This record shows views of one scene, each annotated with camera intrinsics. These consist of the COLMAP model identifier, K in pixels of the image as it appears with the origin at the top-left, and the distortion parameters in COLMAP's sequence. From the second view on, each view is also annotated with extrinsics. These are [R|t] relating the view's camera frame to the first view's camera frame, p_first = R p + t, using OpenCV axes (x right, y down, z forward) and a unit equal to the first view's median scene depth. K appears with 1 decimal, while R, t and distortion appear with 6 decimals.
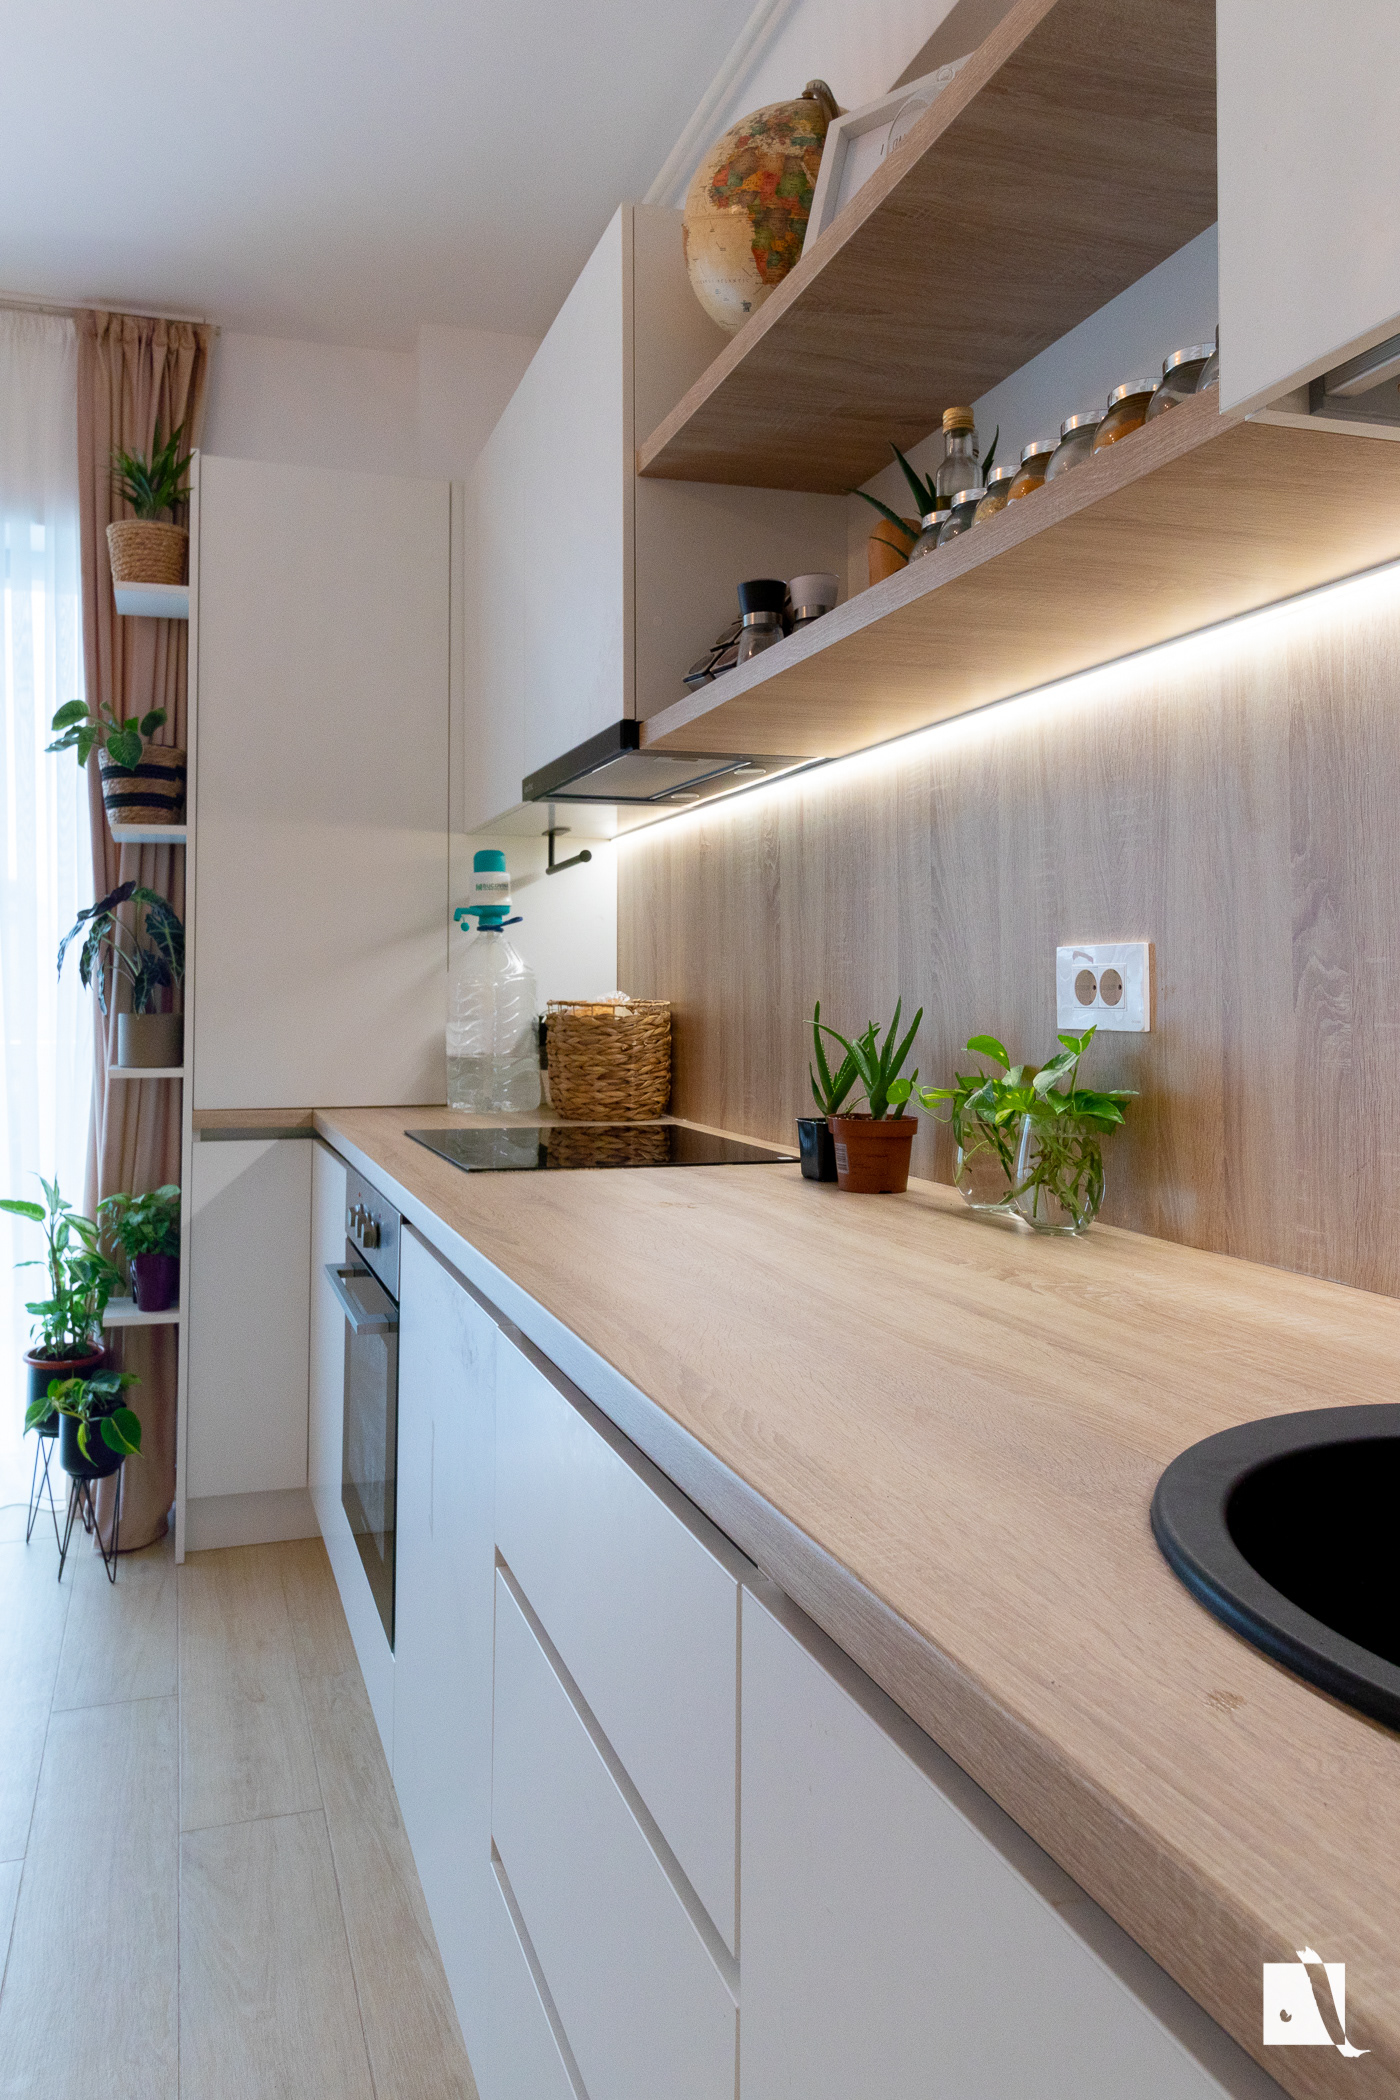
lens RADIAL K [[1395.0, 0, 606.7], [0, 1395.0, 953.9], [0, 0, 1]] dist [-0.003584, -0.001368]
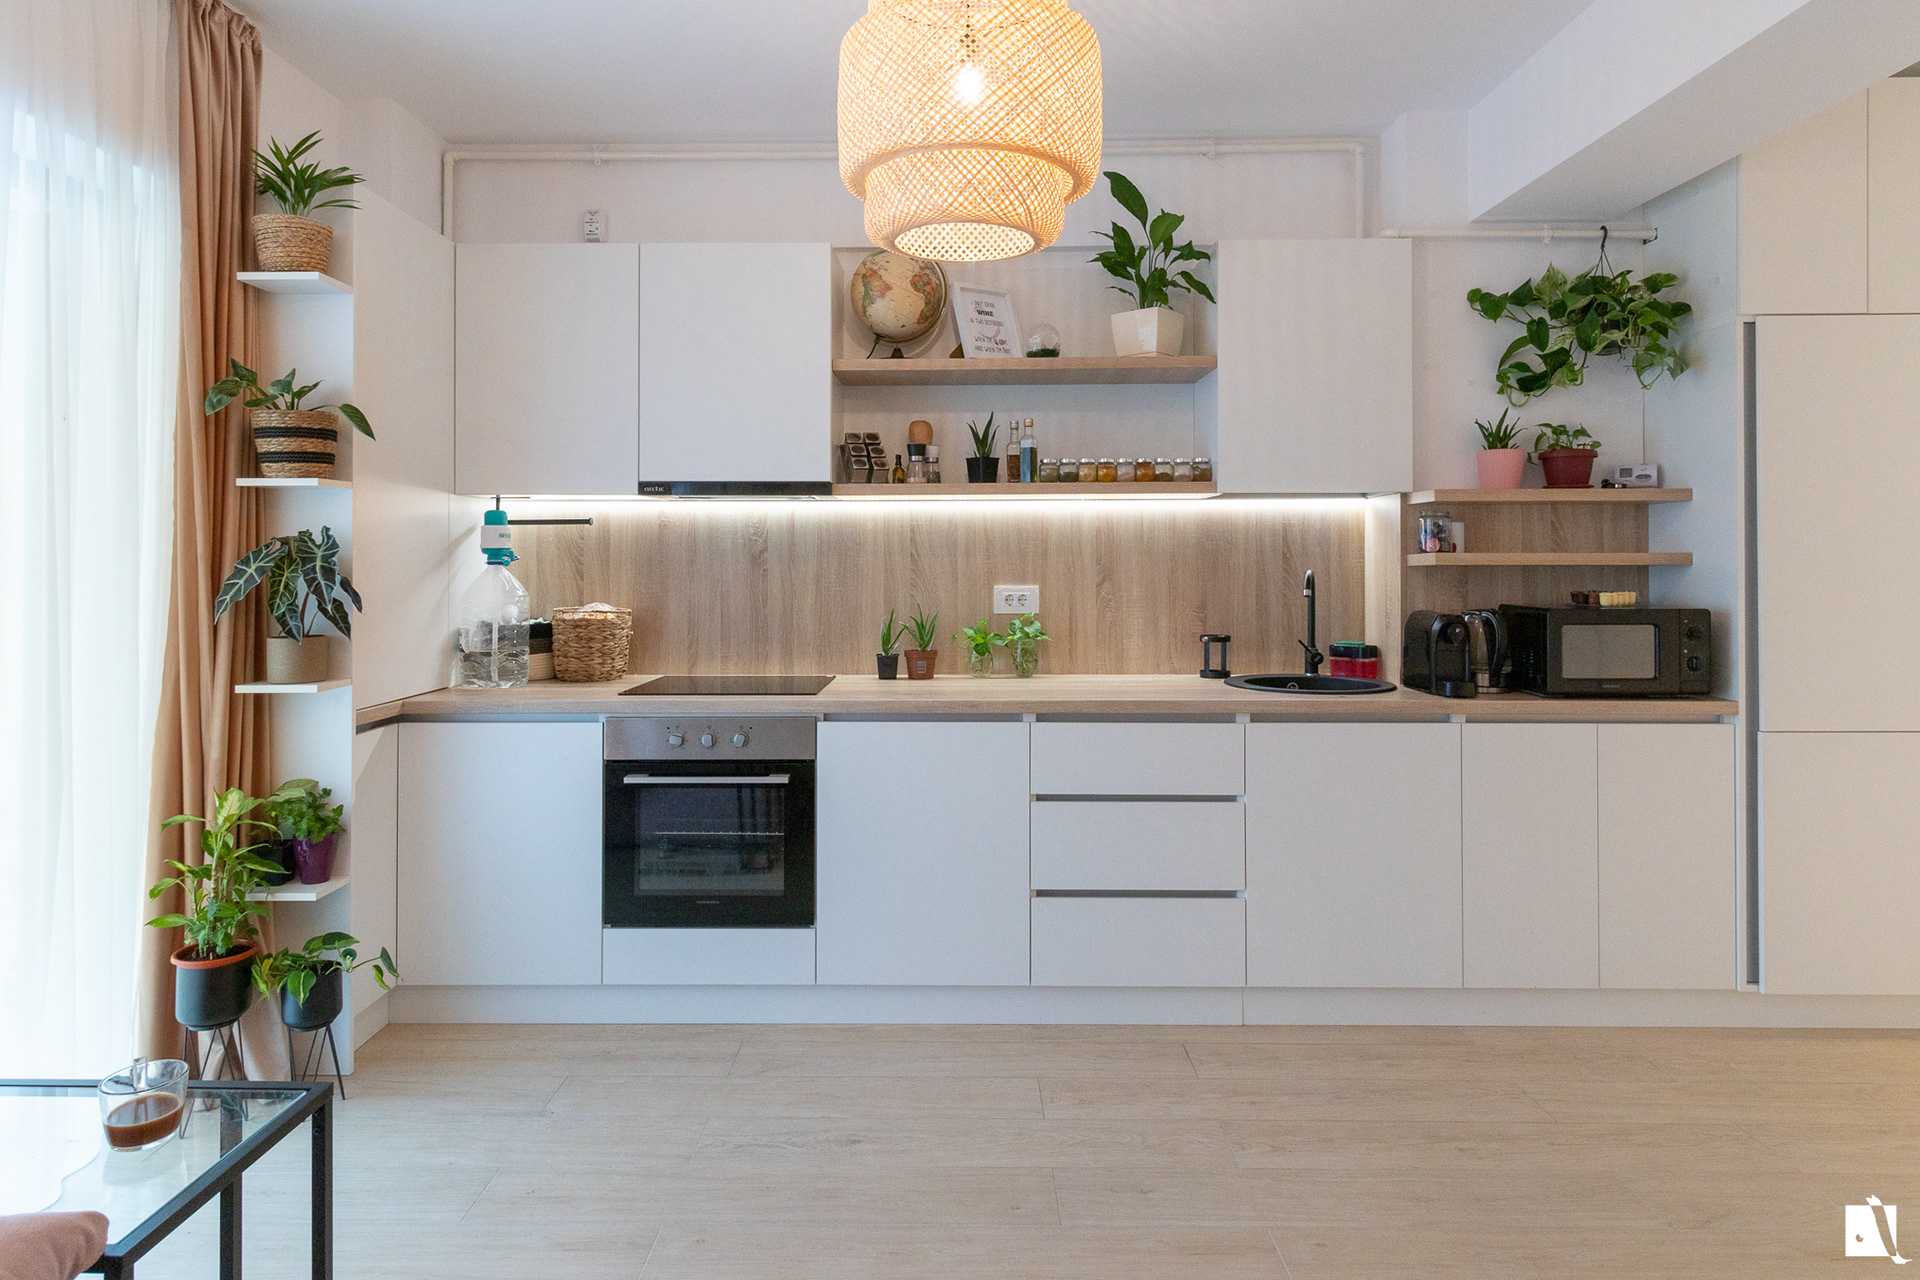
lens RADIAL K [[1068.8, 0, 954.2], [0, 1068.8, 551.5], [0, 0, 1]] dist [-0.004938, 0.002059]
pose [[0.308888, 0.010174, 0.951044, -1.043592], [-0.023476, 0.999720, -0.003070, -0.039274], [-0.950809, -0.021379, 0.309040, 0.201238]]
